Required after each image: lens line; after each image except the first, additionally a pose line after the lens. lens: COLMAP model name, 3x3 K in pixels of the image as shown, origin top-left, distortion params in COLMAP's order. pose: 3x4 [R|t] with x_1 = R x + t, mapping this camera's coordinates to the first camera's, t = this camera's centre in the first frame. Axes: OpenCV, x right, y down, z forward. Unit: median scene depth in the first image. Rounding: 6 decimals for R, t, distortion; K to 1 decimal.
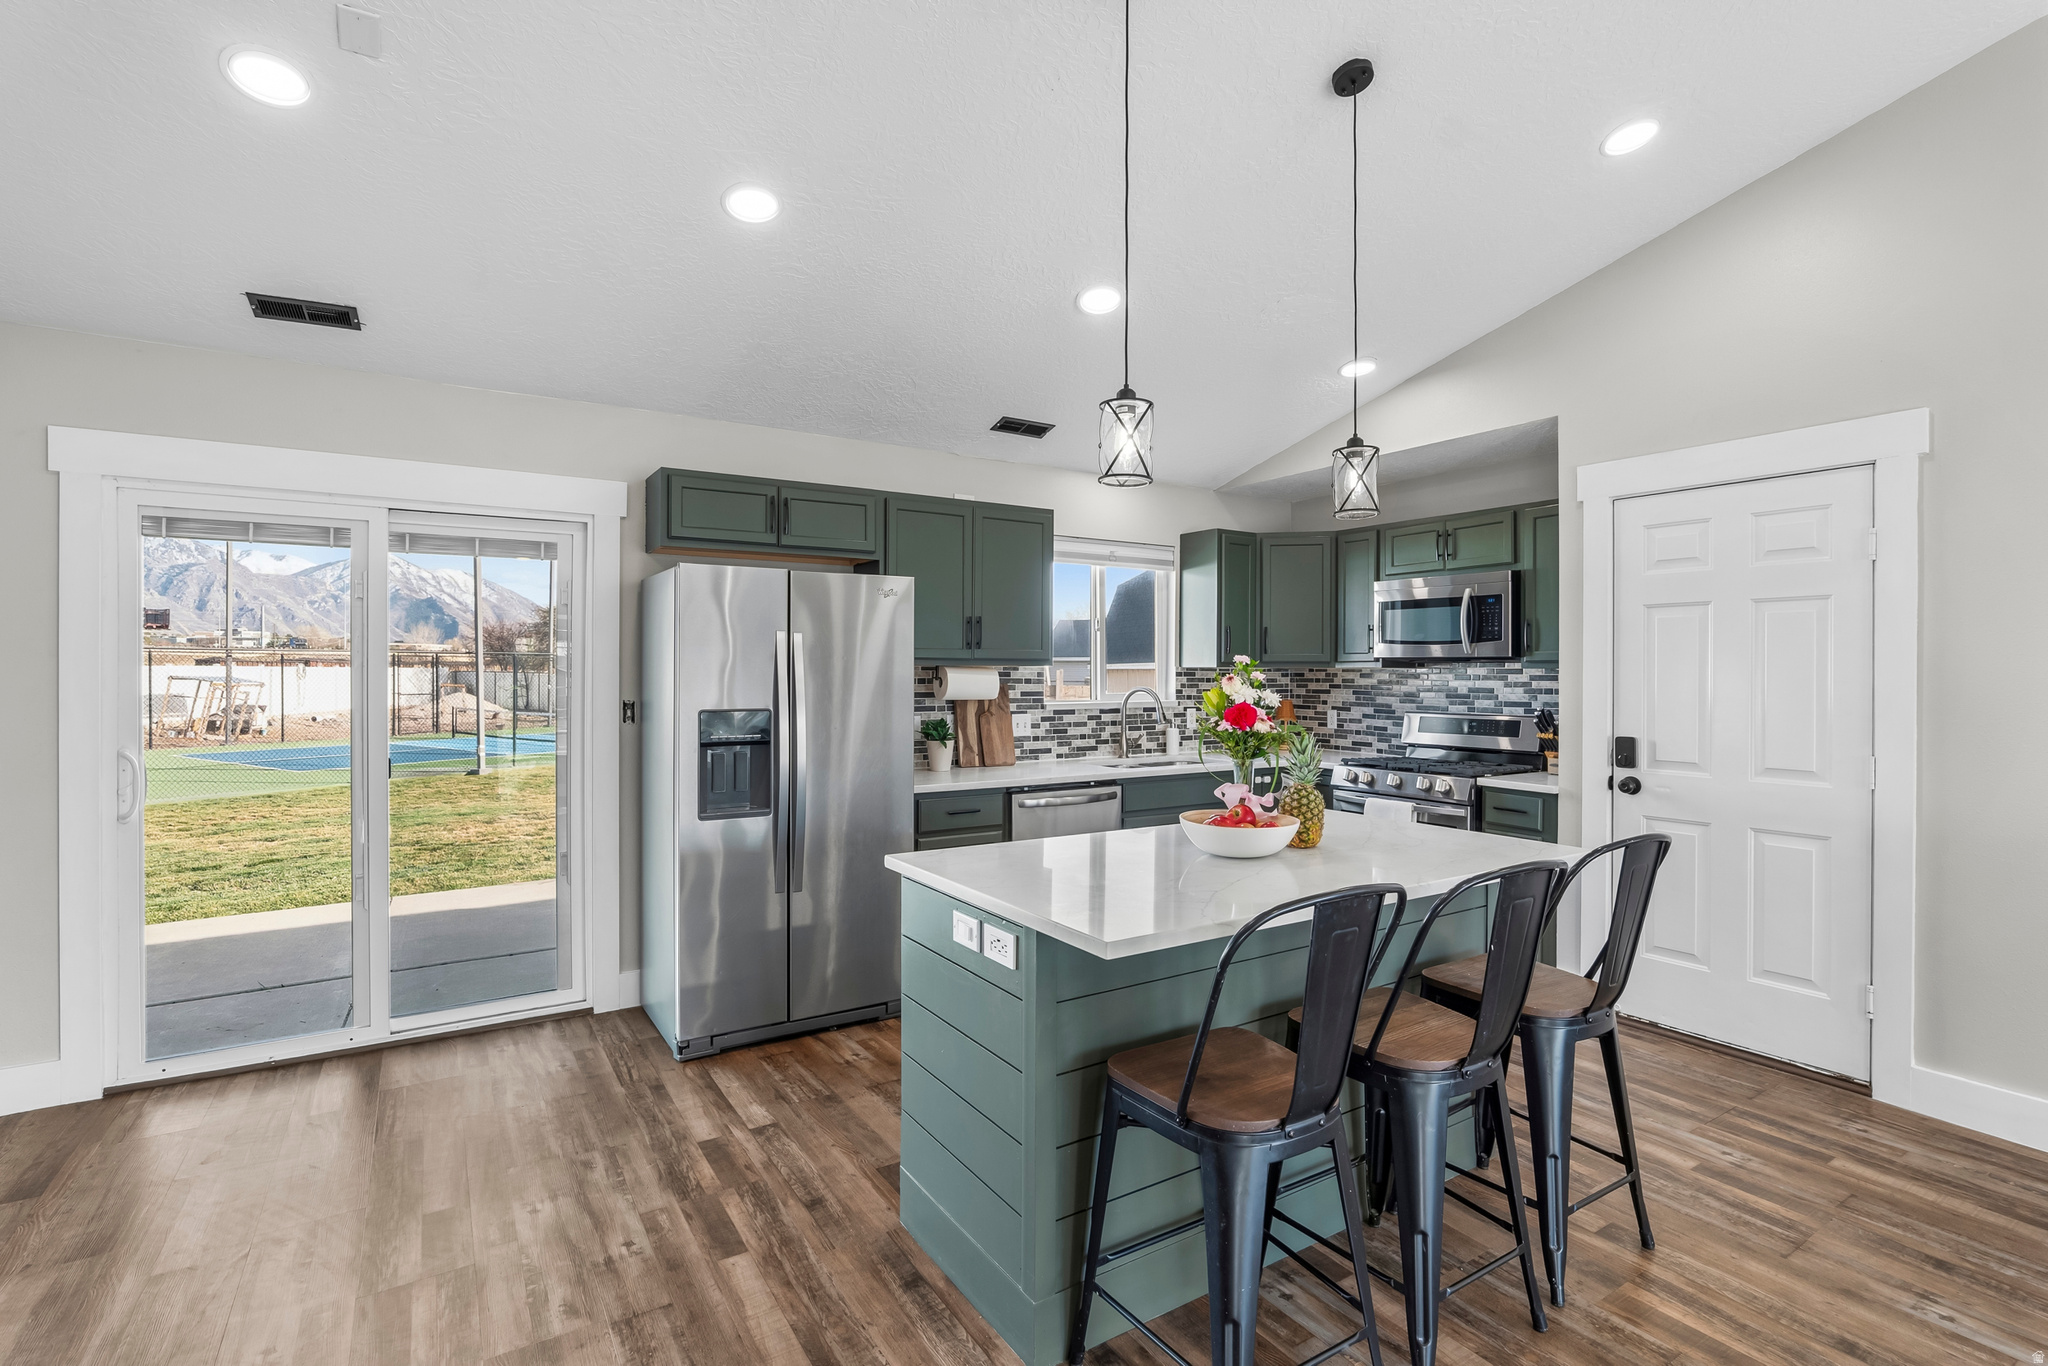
lens RADIAL K [[952.6, 0, 1033.6], [0, 952.6, 670.5], [0, 0, 1]] dist [-0.021350, 0.003436]
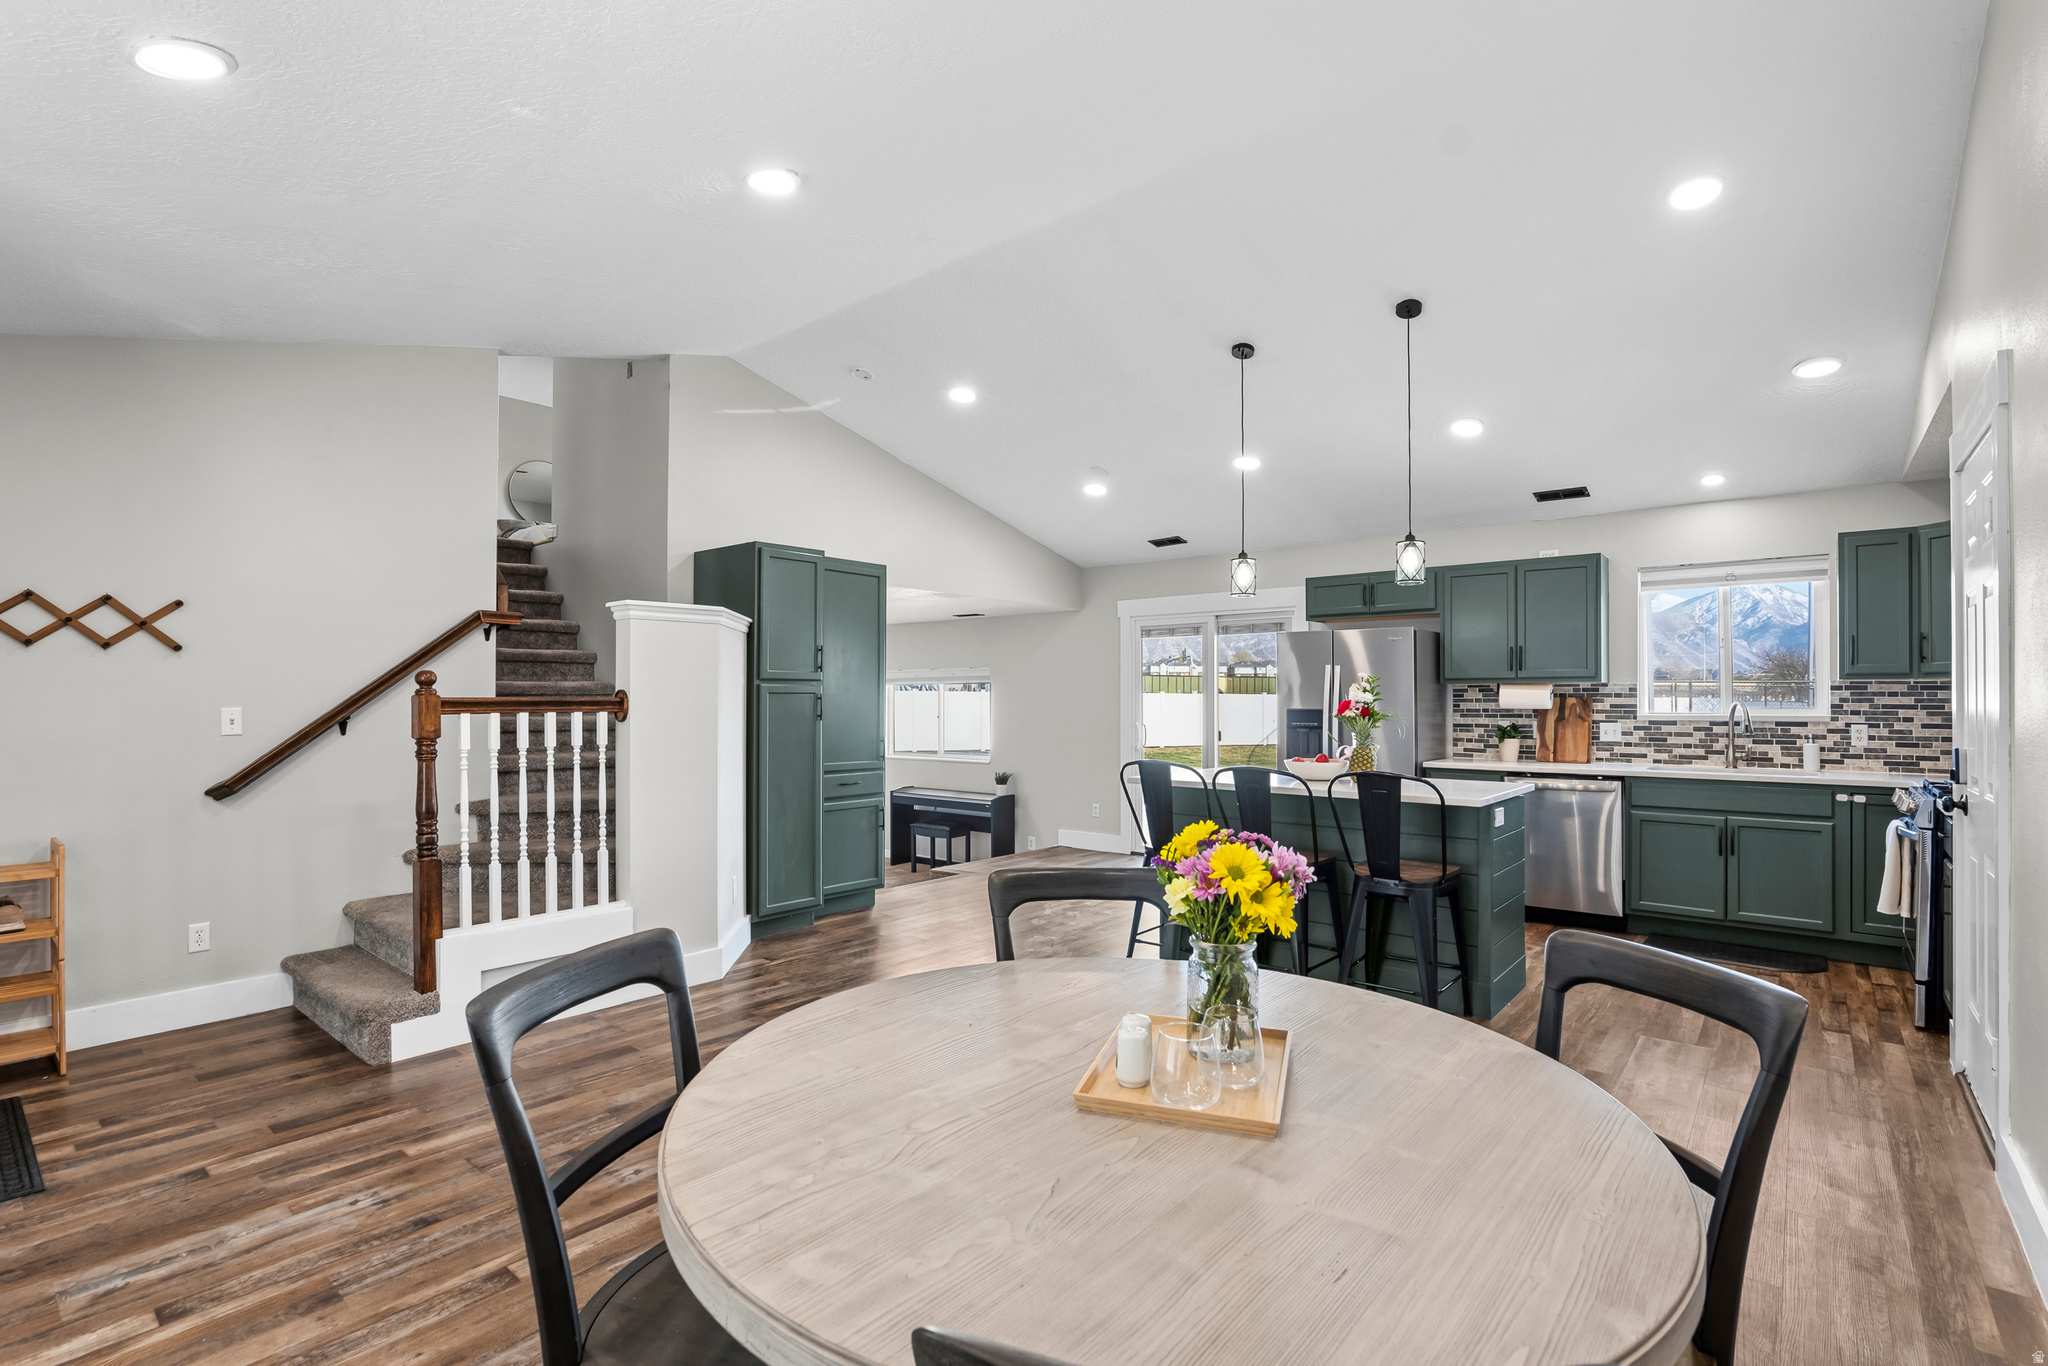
lens RADIAL K [[952.6, 0, 1030.3], [0, 952.6, 692.3], [0, 0, 1]] dist [-0.021350, 0.003436]
pose [[0.311702, -0.011112, -0.950115, 0.950177], [0.001346, 0.999936, -0.011253, 0.021219], [0.950179, 0.002229, 0.311697, -0.064004]]
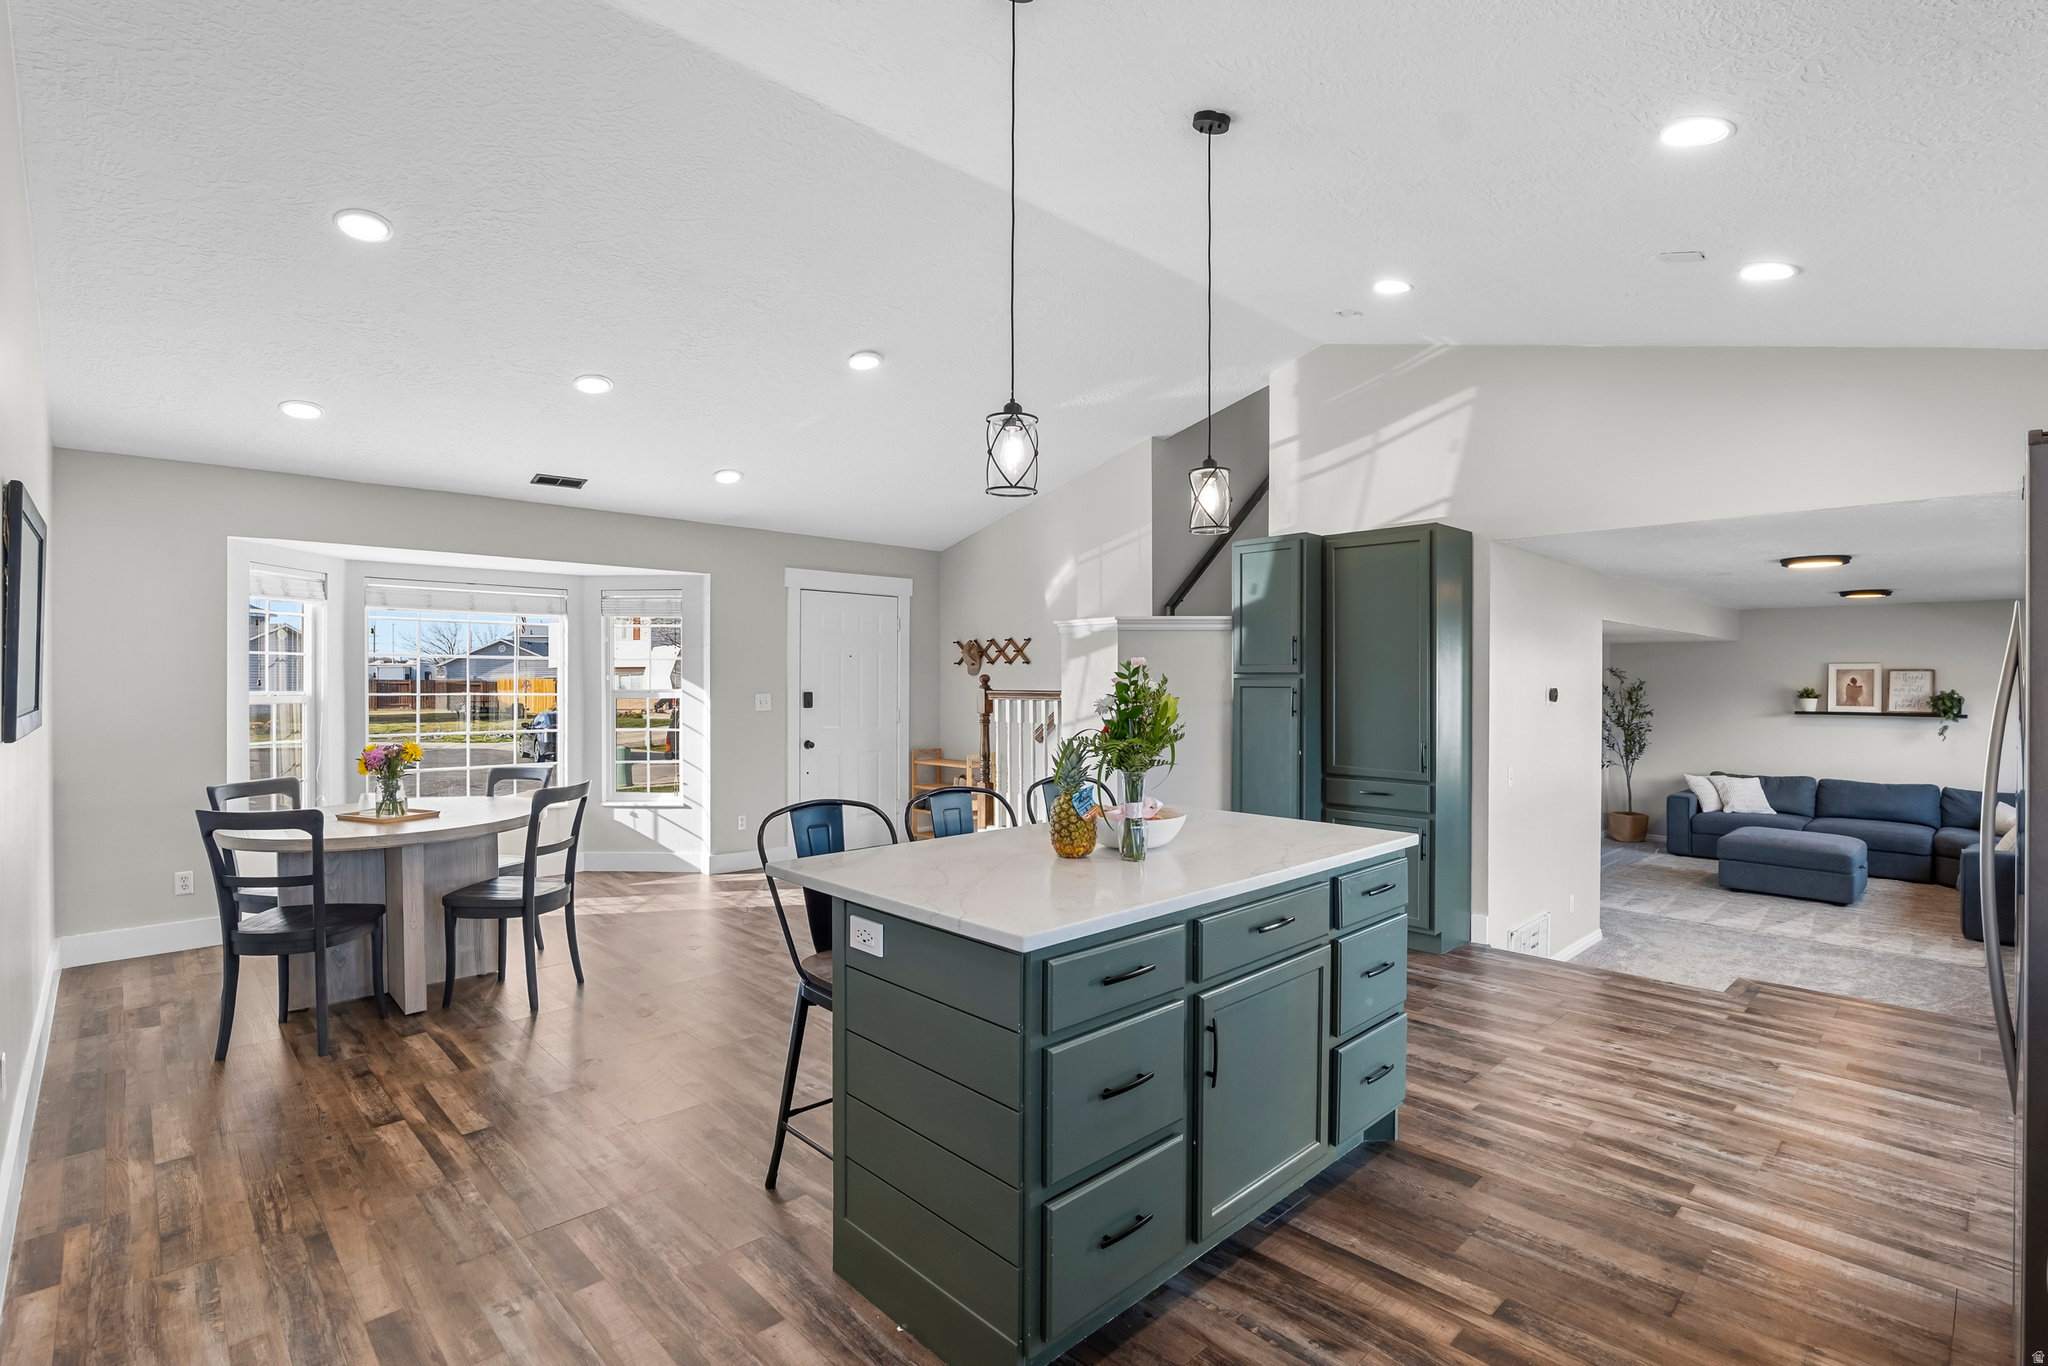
lens RADIAL K [[952.6, 0, 1038.3], [0, 952.6, 684.2], [0, 0, 1]] dist [-0.021350, 0.003436]
pose [[-0.979776, -0.004194, -0.200052, 0.279988], [-0.005292, 0.999974, 0.004954, 0.002917], [0.200026, 0.005912, -0.979773, 1.064096]]
